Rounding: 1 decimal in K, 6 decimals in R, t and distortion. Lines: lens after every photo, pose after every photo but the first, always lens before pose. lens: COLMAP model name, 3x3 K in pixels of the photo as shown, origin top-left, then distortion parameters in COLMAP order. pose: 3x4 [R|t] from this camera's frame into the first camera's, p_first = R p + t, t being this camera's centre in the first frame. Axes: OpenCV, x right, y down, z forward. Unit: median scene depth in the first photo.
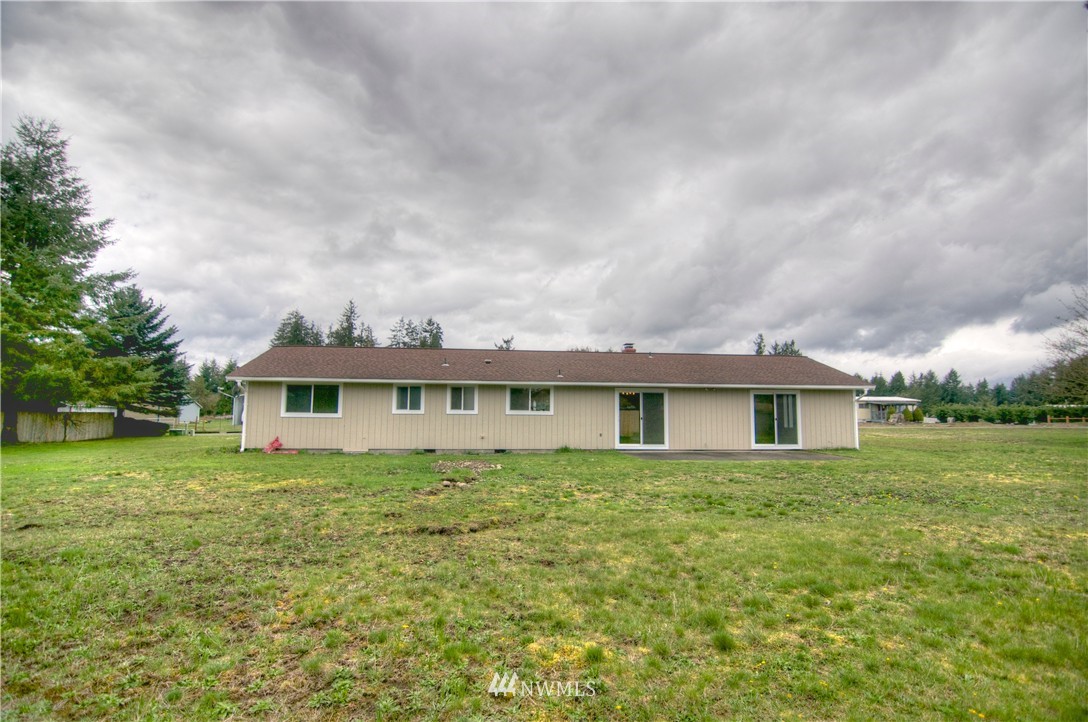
lens RADIAL K [[538.3, 0, 541.4], [0, 538.3, 363.0], [0, 0, 1]] dist [-0.008421, -0.008797]
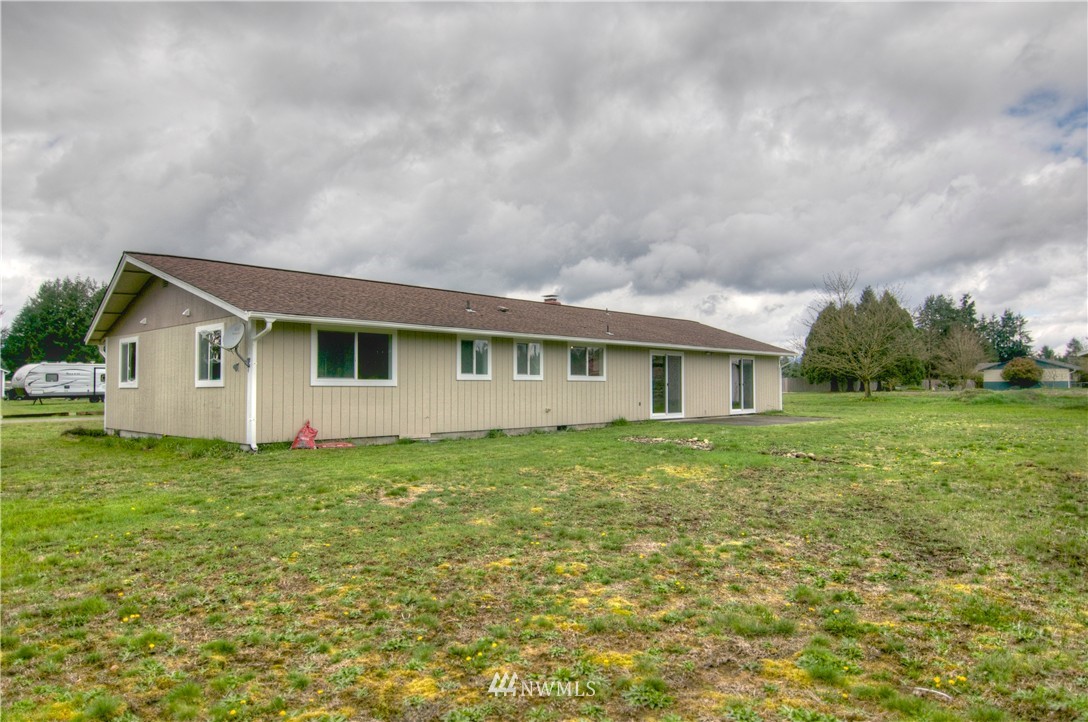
lens RADIAL K [[722.9, 0, 544.0], [0, 722.9, 361.0], [0, 0, 1]] dist [0.001413, -0.000167]
pose [[0.746569, 0.014541, 0.665149, -0.784907], [-0.055315, 0.997656, 0.040276, 0.028155], [-0.663004, -0.066862, 0.745624, 0.252455]]
